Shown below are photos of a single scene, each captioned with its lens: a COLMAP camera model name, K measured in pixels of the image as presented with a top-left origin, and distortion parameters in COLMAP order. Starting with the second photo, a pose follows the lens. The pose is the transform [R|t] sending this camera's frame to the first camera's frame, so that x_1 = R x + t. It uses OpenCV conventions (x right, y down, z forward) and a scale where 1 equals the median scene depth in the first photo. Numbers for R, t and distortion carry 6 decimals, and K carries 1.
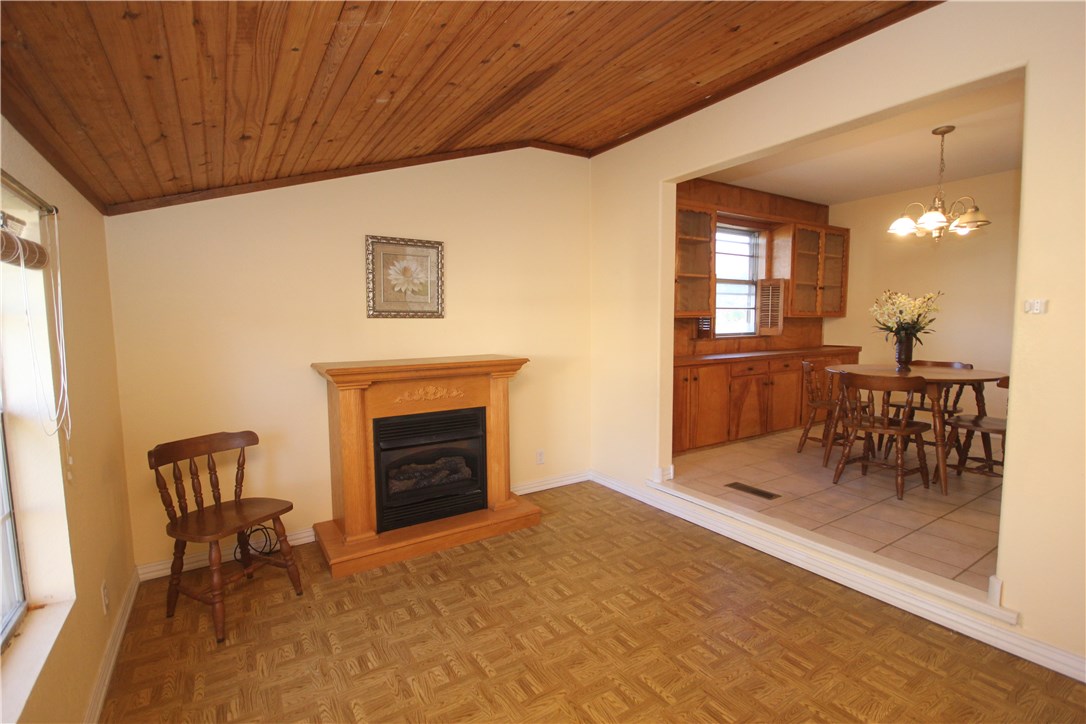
lens RADIAL K [[497.6, 0, 536.2], [0, 497.6, 363.9], [0, 0, 1]] dist [0.020884, -0.016506]
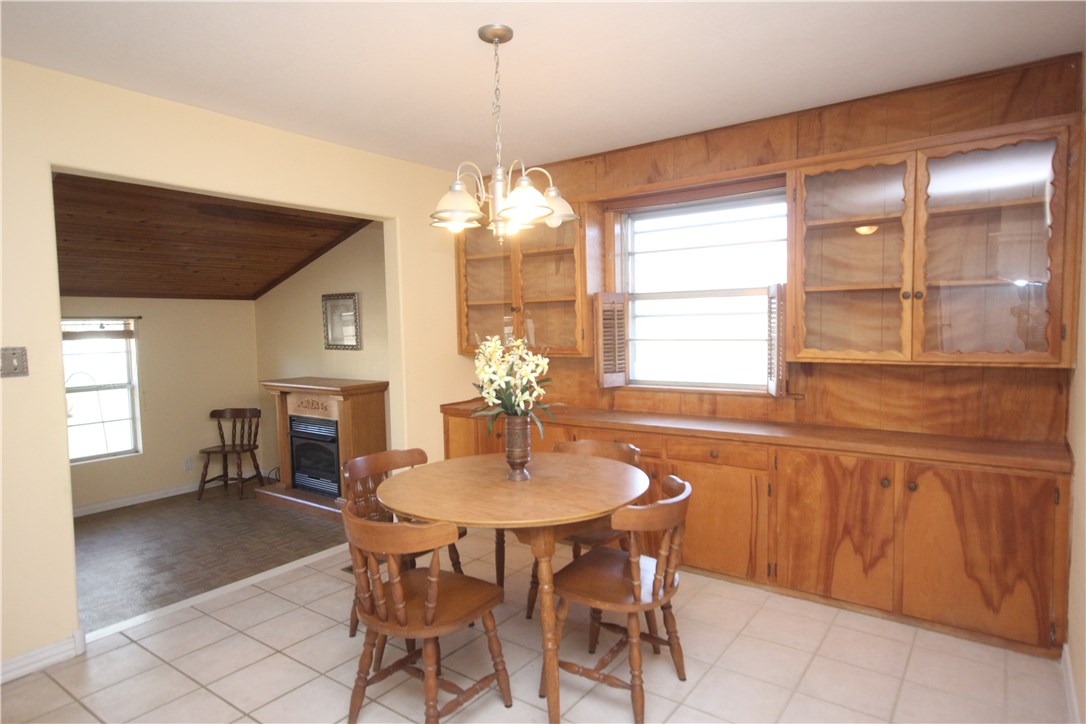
lens RADIAL K [[630.8, 0, 542.7], [0, 630.8, 382.9], [0, 0, 1]] dist [0.000464, 0.000169]
pose [[0.357057, 0.084296, -0.930271, 1.593654], [-0.065775, 0.995716, 0.064980, -0.155184], [0.931764, 0.037987, 0.361072, 0.900314]]
